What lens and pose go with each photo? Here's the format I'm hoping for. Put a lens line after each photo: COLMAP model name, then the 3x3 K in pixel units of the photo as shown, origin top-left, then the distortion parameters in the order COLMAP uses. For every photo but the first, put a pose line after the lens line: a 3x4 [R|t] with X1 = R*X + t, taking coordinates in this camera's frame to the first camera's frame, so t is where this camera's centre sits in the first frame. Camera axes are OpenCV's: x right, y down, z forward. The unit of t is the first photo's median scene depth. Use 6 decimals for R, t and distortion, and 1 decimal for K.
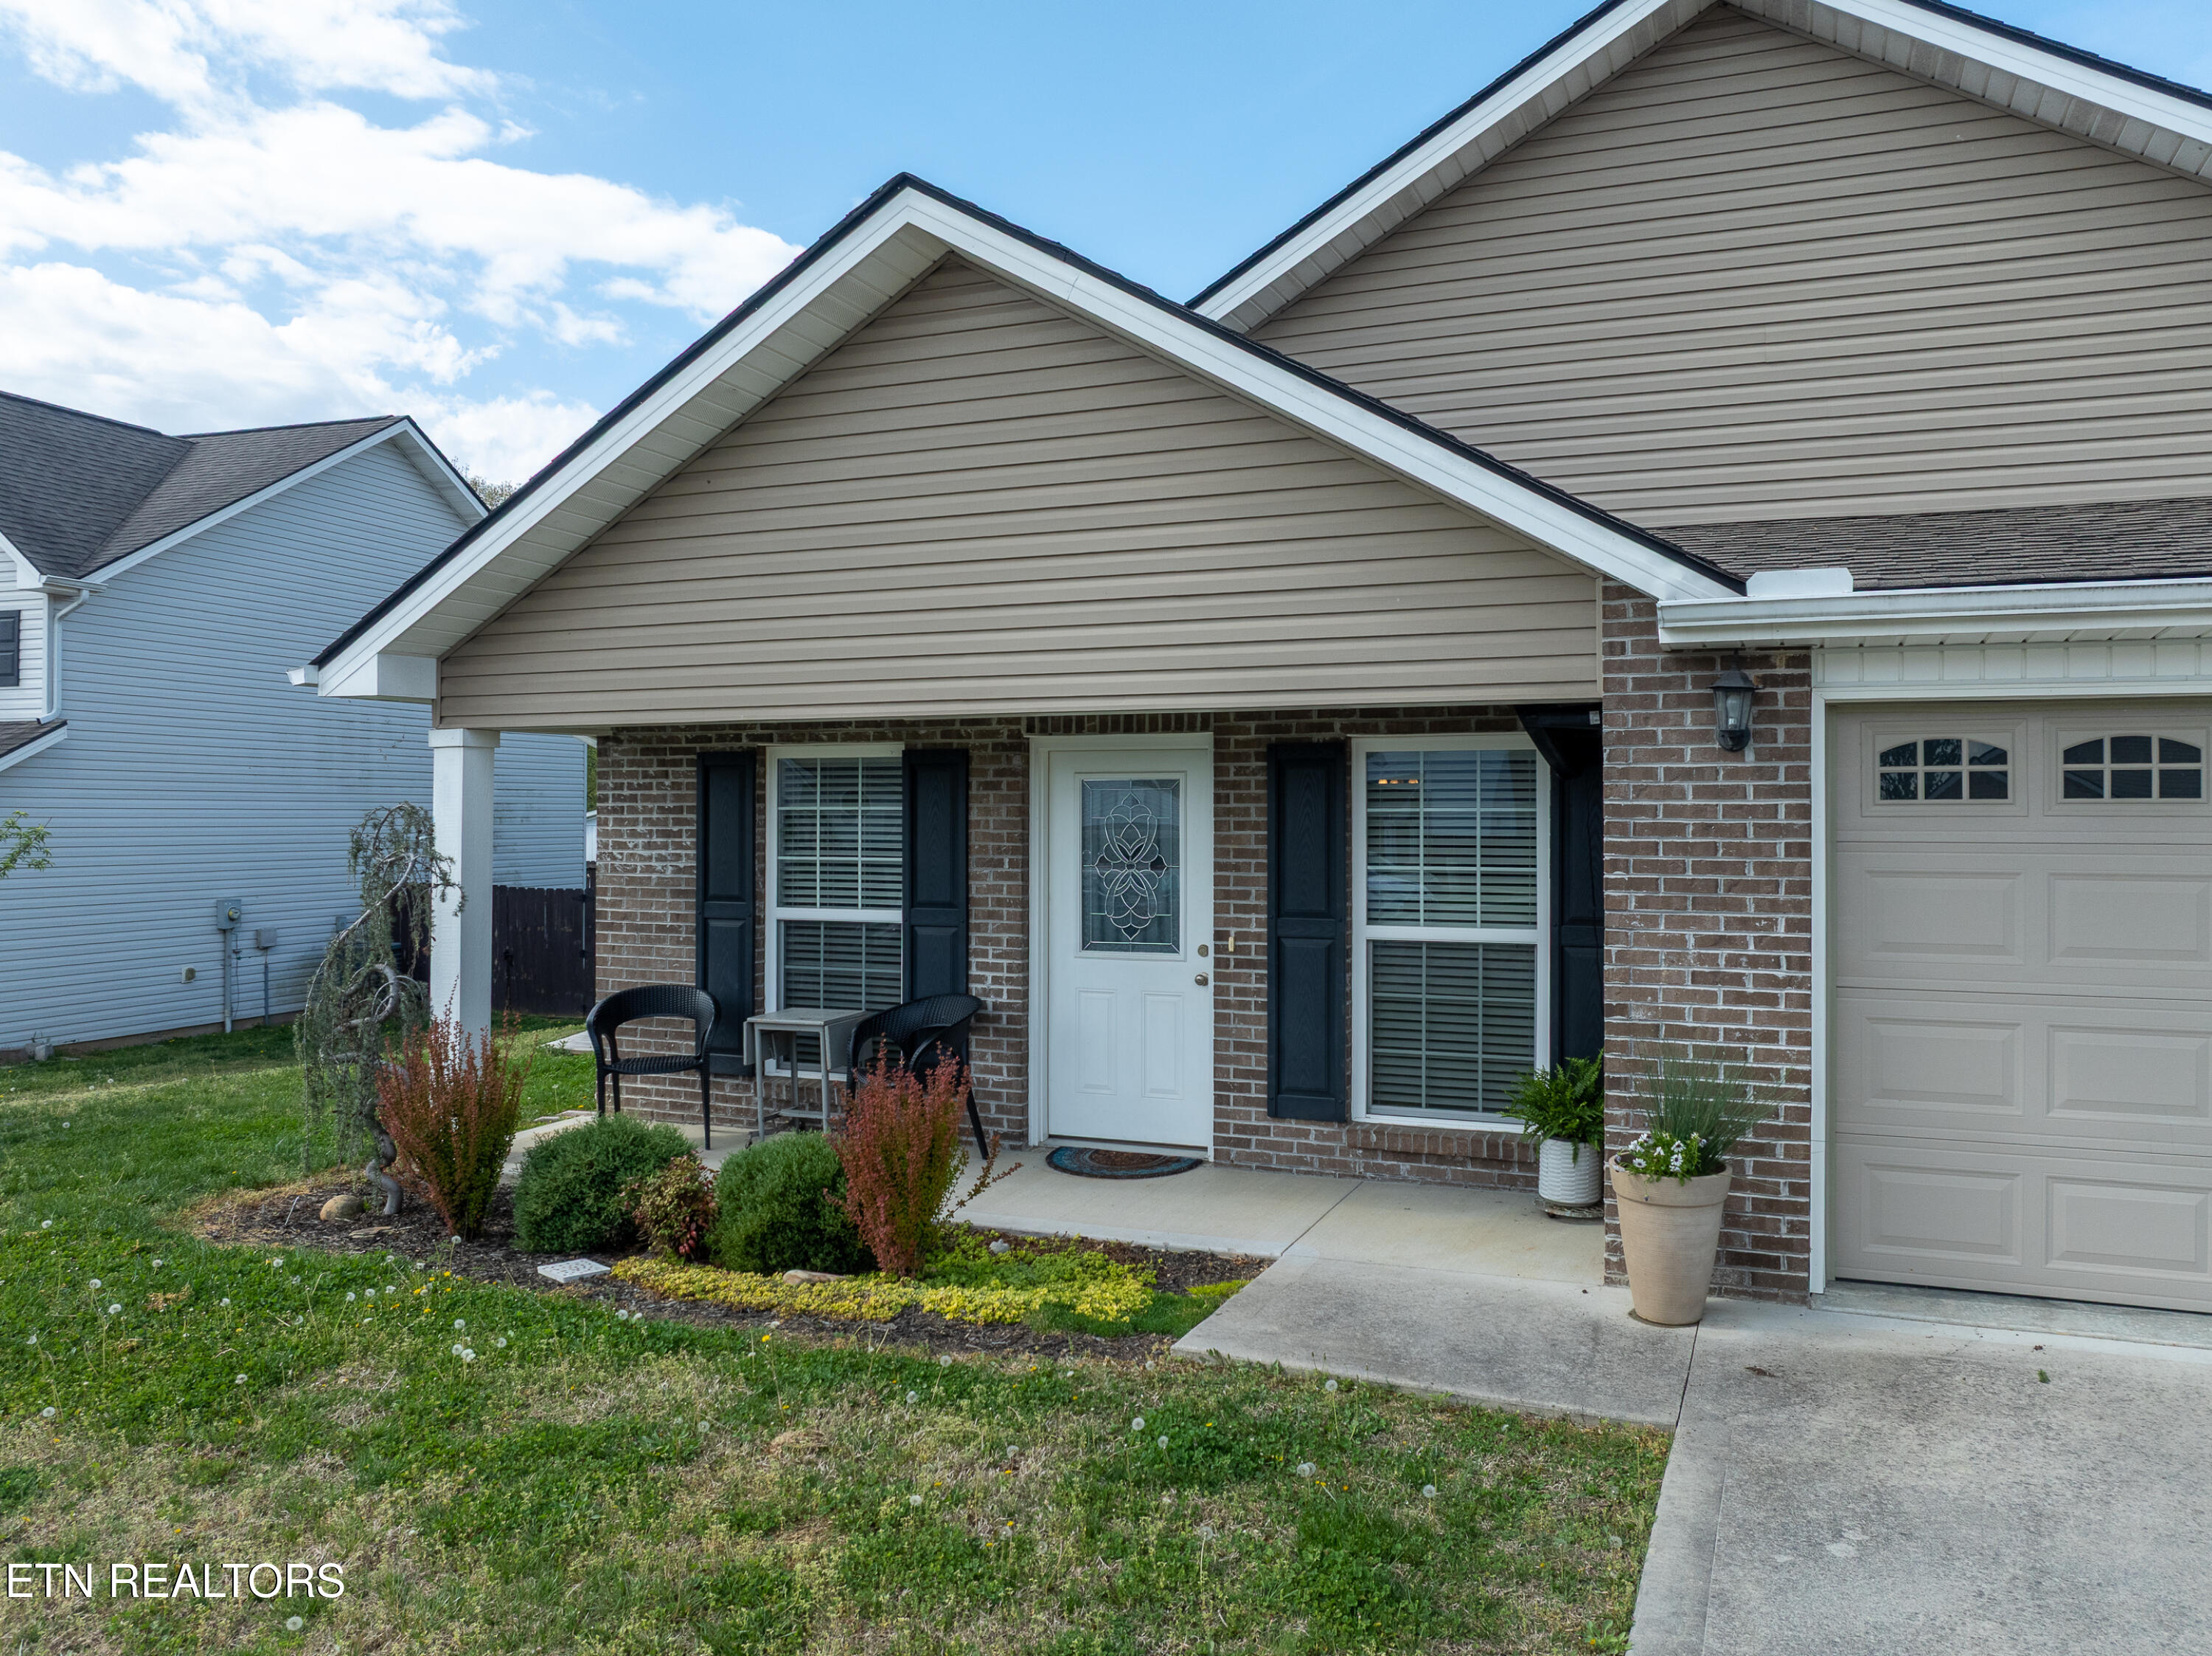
lens RADIAL K [[1556.4, 0, 1135.9], [0, 1556.4, 812.1], [0, 0, 1]] dist [-0.031881, -0.005038]
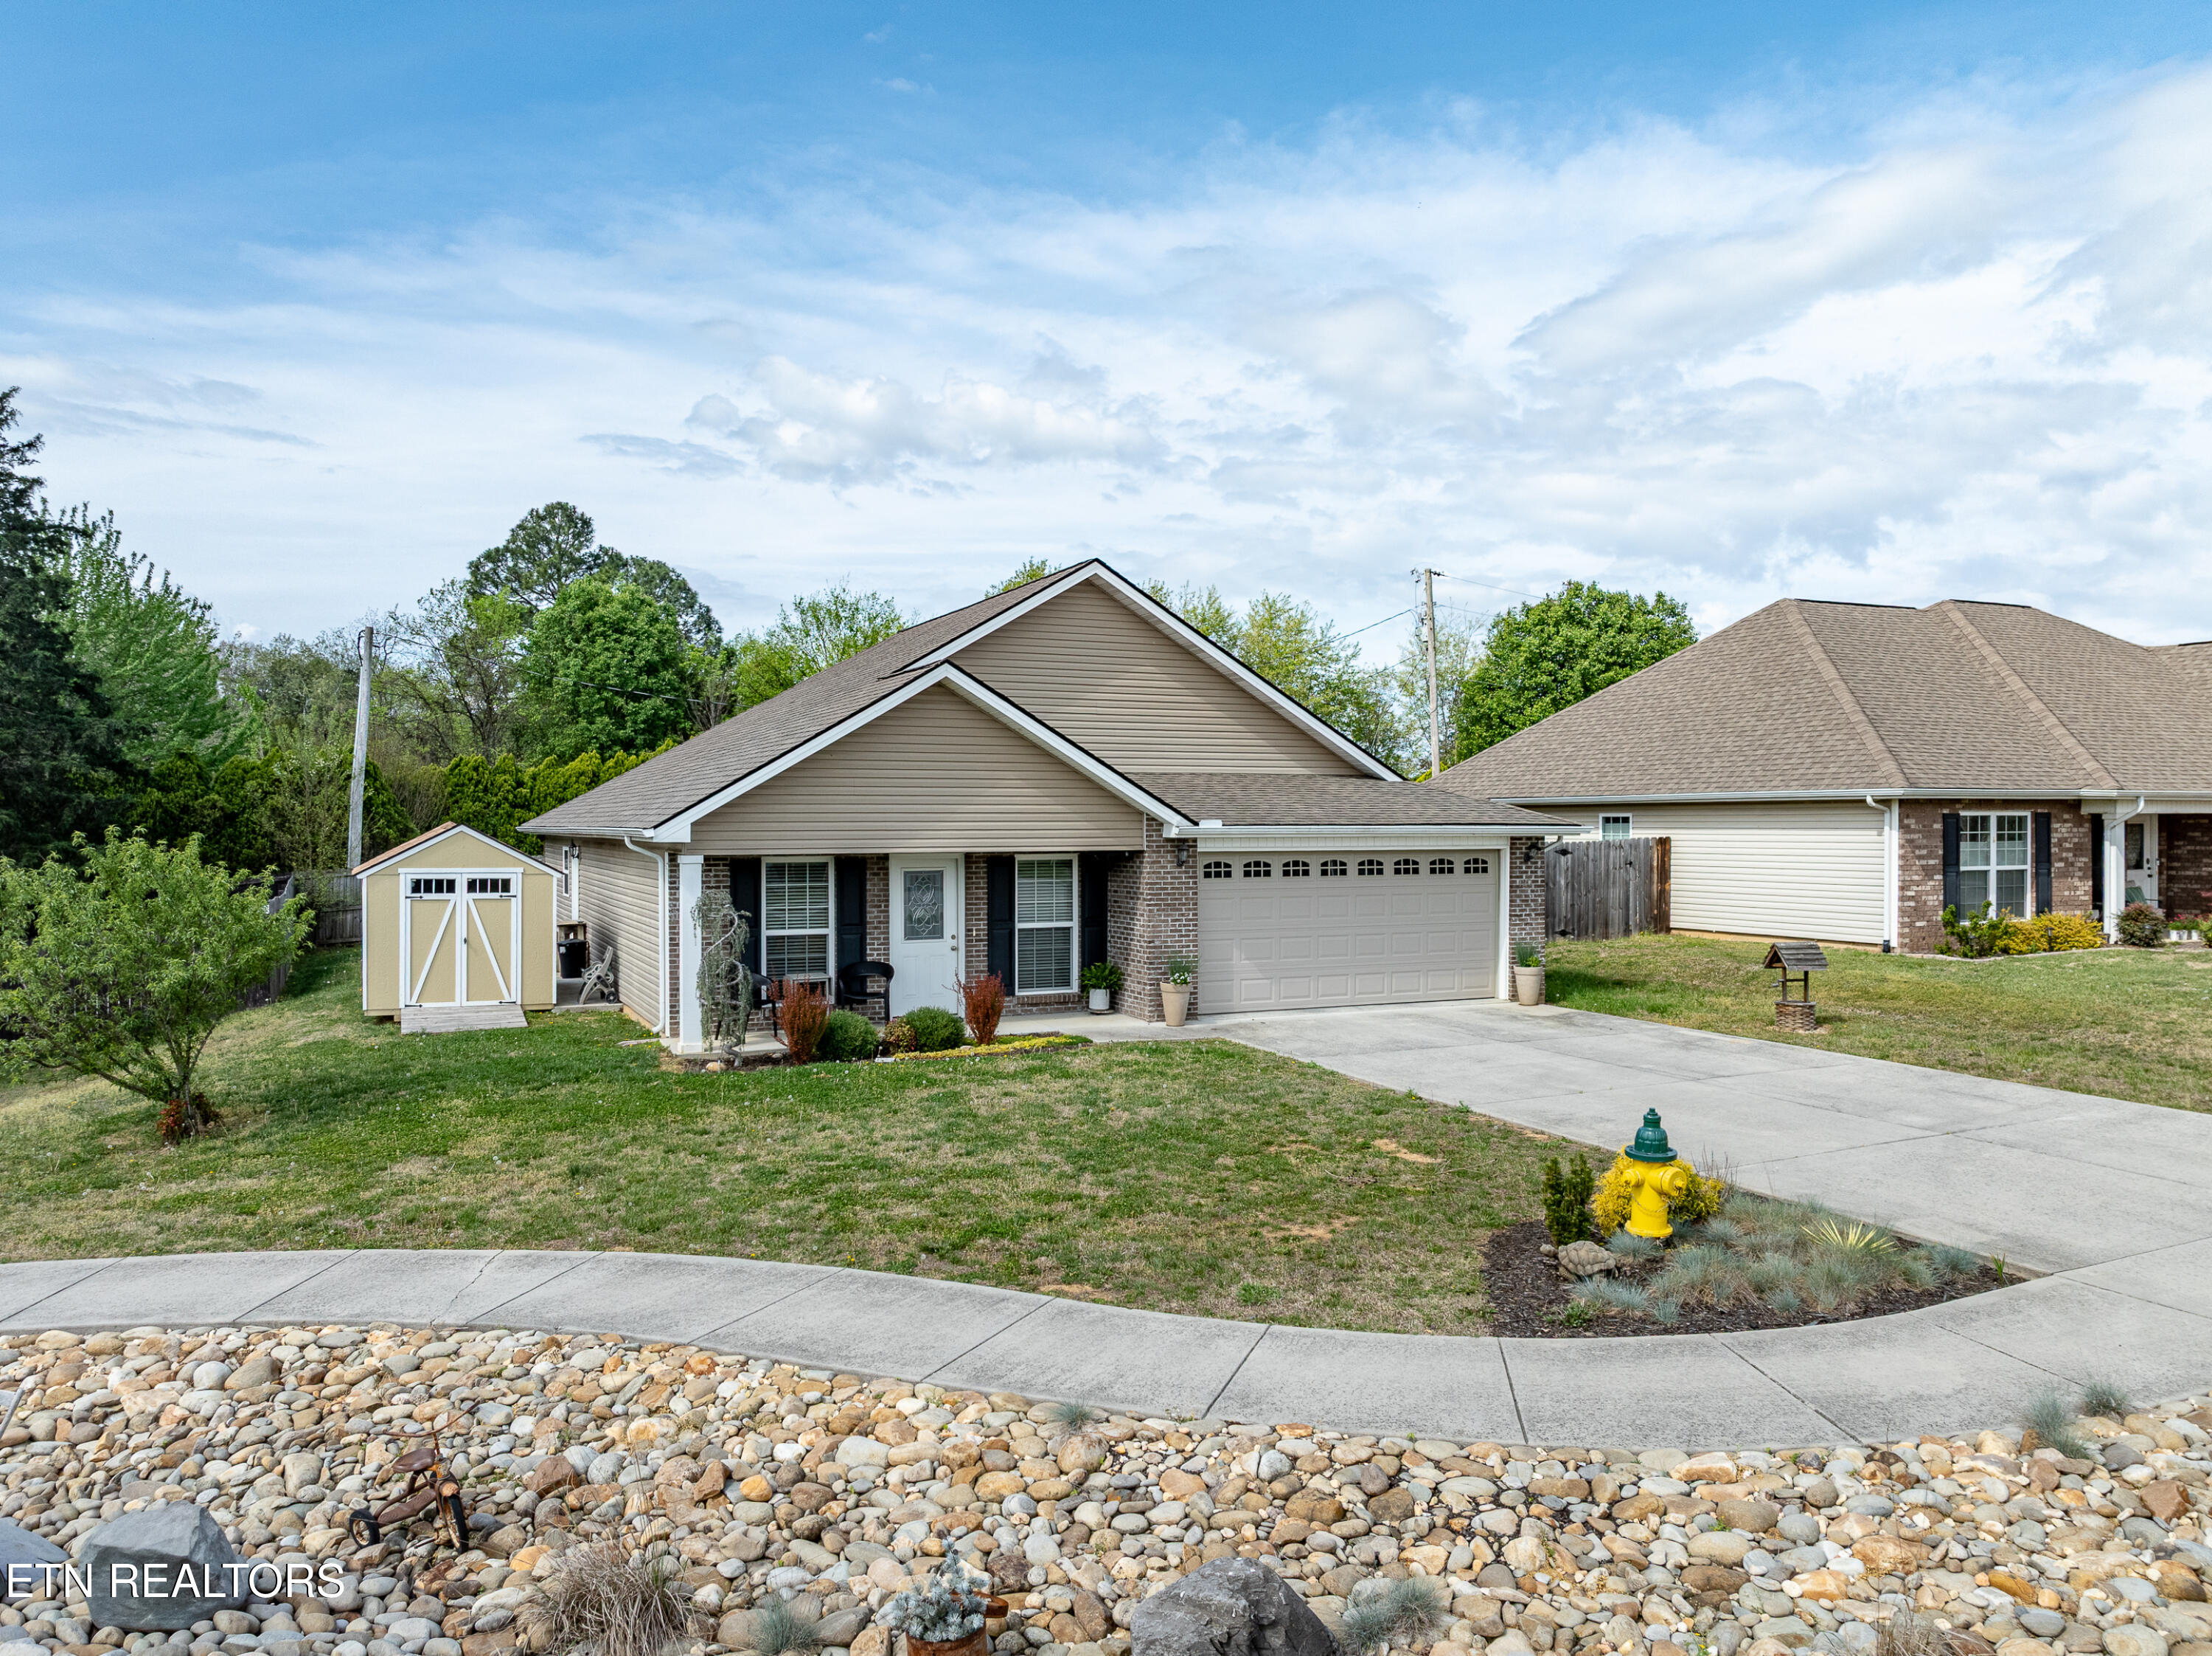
lens RADIAL K [[1556.4, 0, 1115.2], [0, 1556.4, 827.1], [0, 0, 1]] dist [-0.031881, -0.005038]
pose [[0.693816, -0.004840, 0.720136, -1.671434], [0.001452, 0.999985, 0.005321, -0.108613], [-0.720151, -0.002646, 0.693813, -0.999676]]
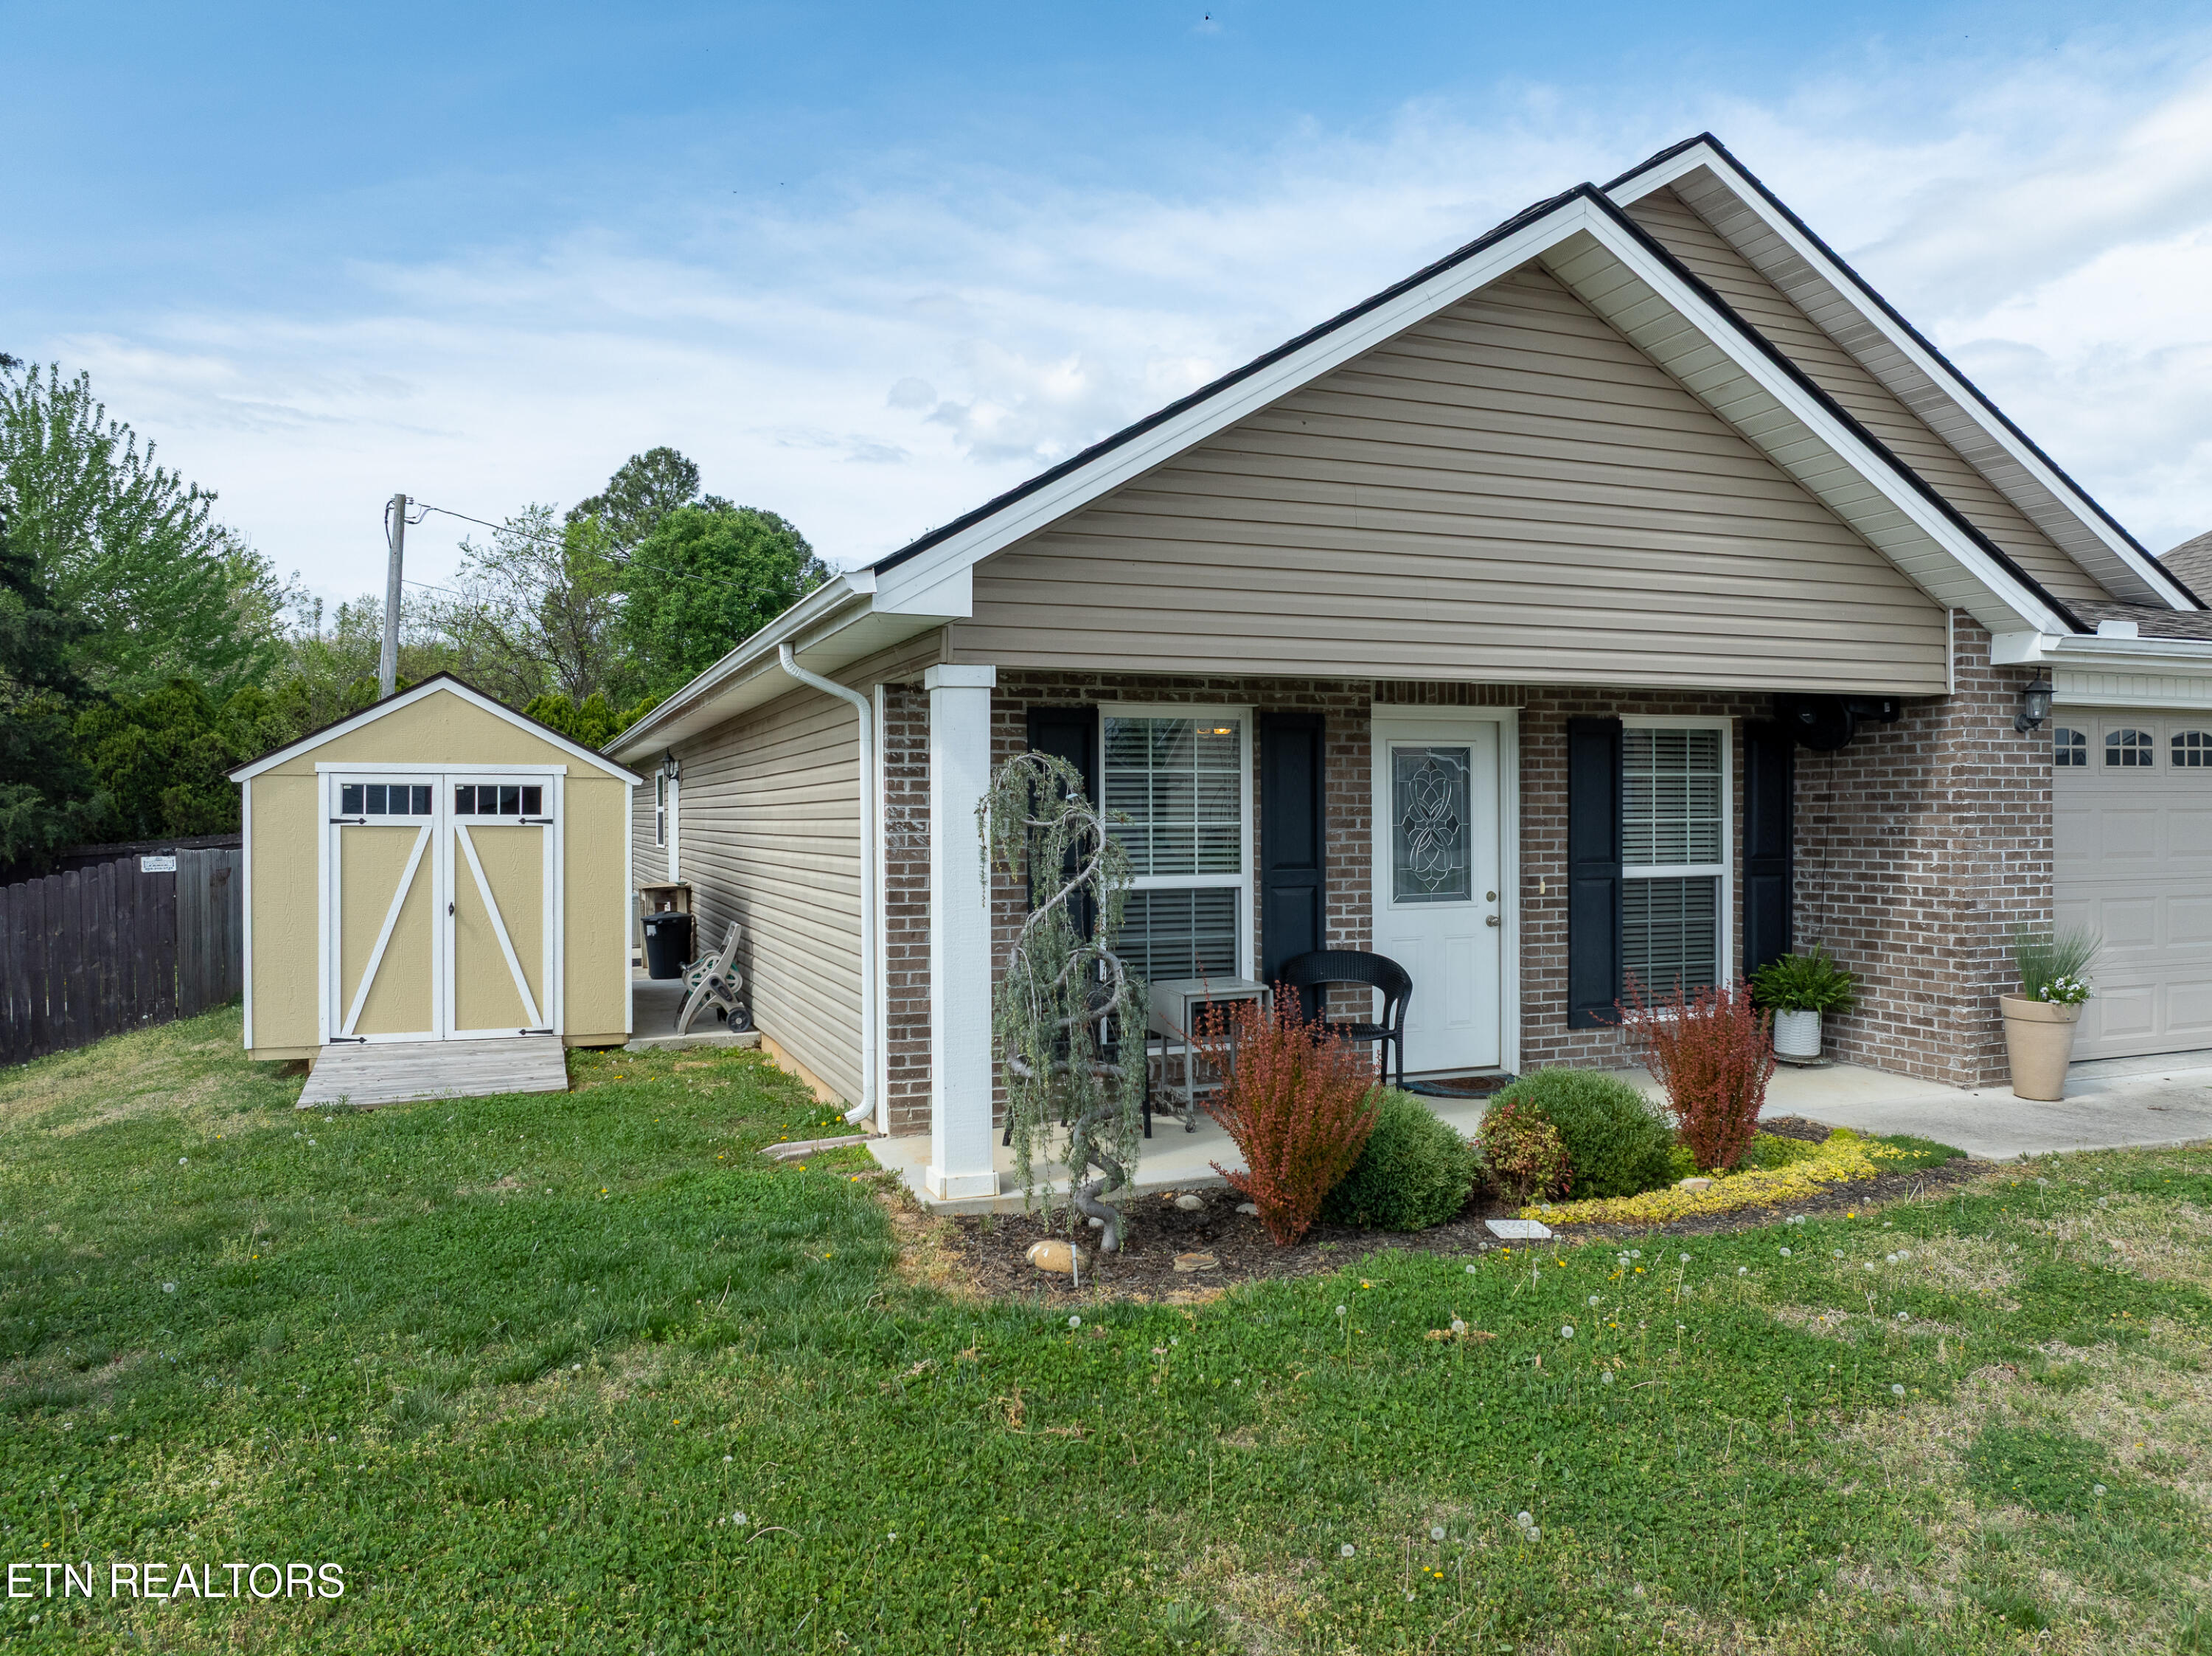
lens RADIAL K [[1556.4, 0, 1126.5], [0, 1556.4, 817.2], [0, 0, 1]] dist [-0.031881, -0.005038]
pose [[0.733569, -0.008922, 0.679556, -0.972306], [0.006292, 0.999960, 0.006337, 0.022185], [-0.679586, -0.000373, 0.733596, 0.350965]]
